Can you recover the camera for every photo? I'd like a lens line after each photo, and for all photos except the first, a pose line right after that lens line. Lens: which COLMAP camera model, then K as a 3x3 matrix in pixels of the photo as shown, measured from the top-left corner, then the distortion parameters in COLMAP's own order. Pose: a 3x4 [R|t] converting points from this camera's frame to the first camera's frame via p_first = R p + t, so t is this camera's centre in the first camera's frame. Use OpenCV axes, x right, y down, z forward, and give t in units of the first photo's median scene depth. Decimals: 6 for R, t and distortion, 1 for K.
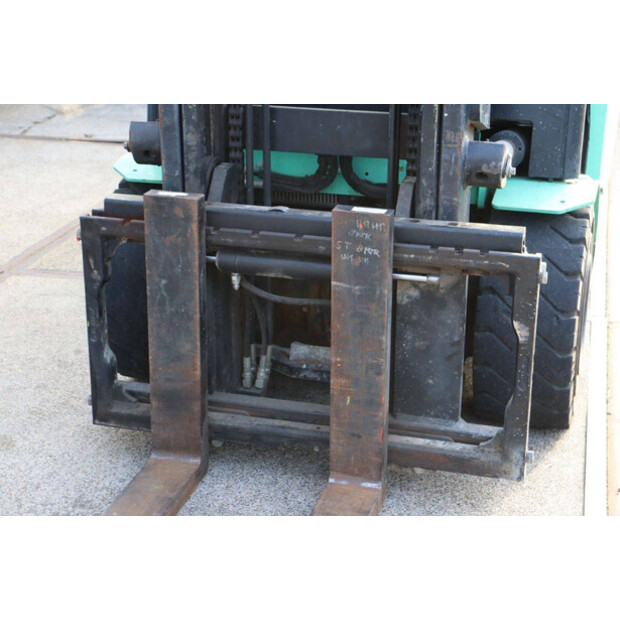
lens RADIAL K [[1190.0, 0, 313.7], [0, 1190.0, 308.9], [0, 0, 1]] dist [0.290386, 0.000000]
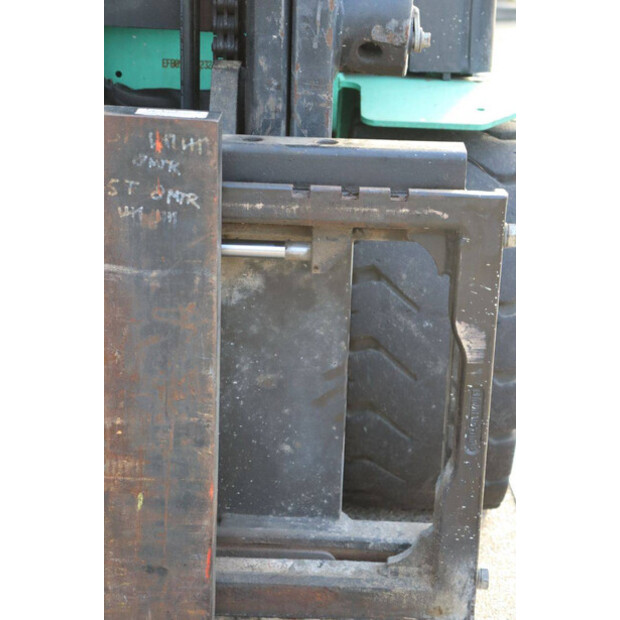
lens RADIAL K [[1464.2, 0, 305.5], [0, 1464.2, 313.5], [0, 0, 1]] dist [0.411789, 0.000000]
pose [[0.969576, -0.057594, 0.237920, -0.046241], [0.061128, 0.998102, -0.007499, 0.006690], [-0.237037, 0.021814, 0.971256, 0.371592]]
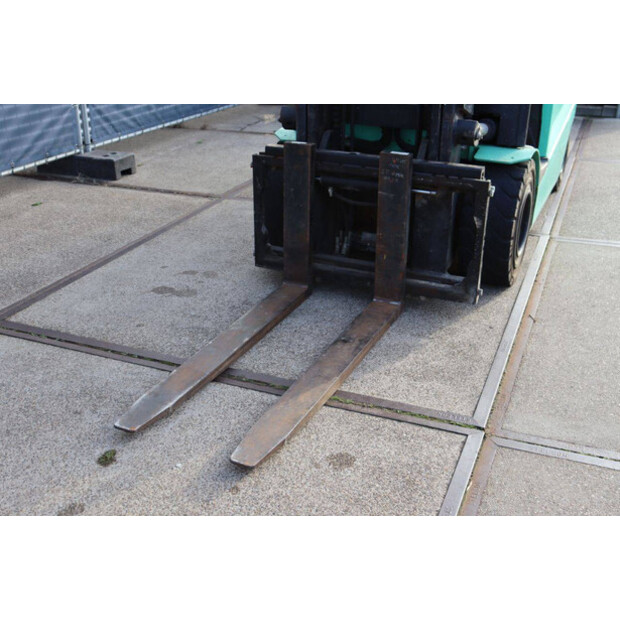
lens RADIAL K [[734.3, 0, 310.3], [0, 734.3, 308.8], [0, 0, 1]] dist [-0.020759, 0.000000]
pose [[0.987470, 0.065096, -0.143757, 0.083514], [-0.054678, 0.995663, 0.075269, 0.076316], [0.148033, -0.066465, 0.986746, -0.162105]]
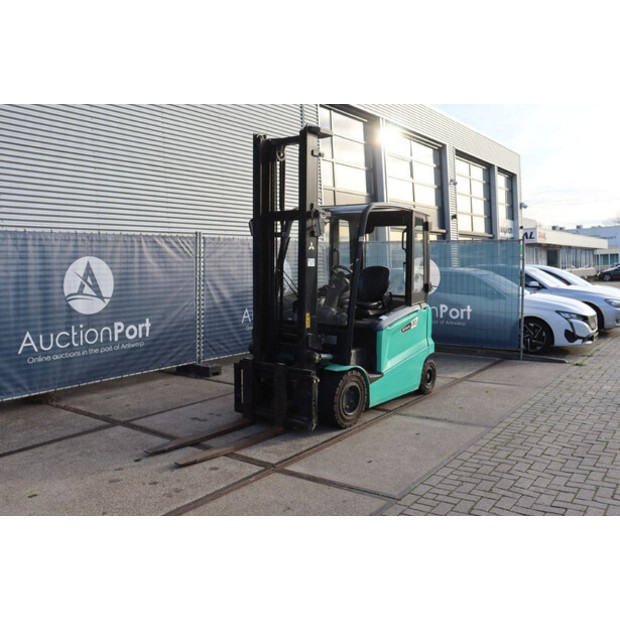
lens RADIAL K [[575.5, 0, 308.1], [0, 575.5, 309.3], [0, 0, 1]] dist [-0.081039, 0.000000]
pose [[0.921163, 0.036021, -0.387506, 0.927301], [-0.135588, 0.963027, -0.232796, 0.202318], [0.364793, 0.266984, 0.891990, -0.932251]]
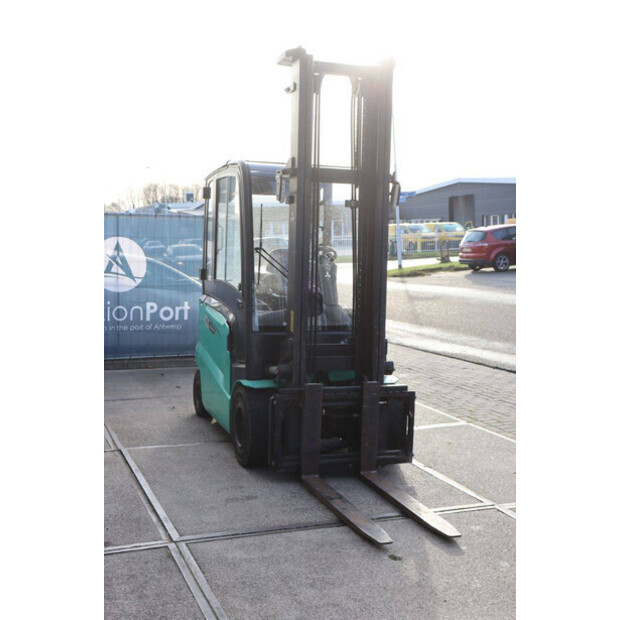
lens RADIAL K [[784.4, 0, 309.2], [0, 784.4, 308.7], [0, 0, 1]] dist [0.002510, 0.000000]
pose [[0.837368, -0.030153, 0.545807, -1.196420], [0.175876, 0.960248, -0.216776, 0.152260], [-0.517574, 0.277516, 0.809384, -0.682688]]
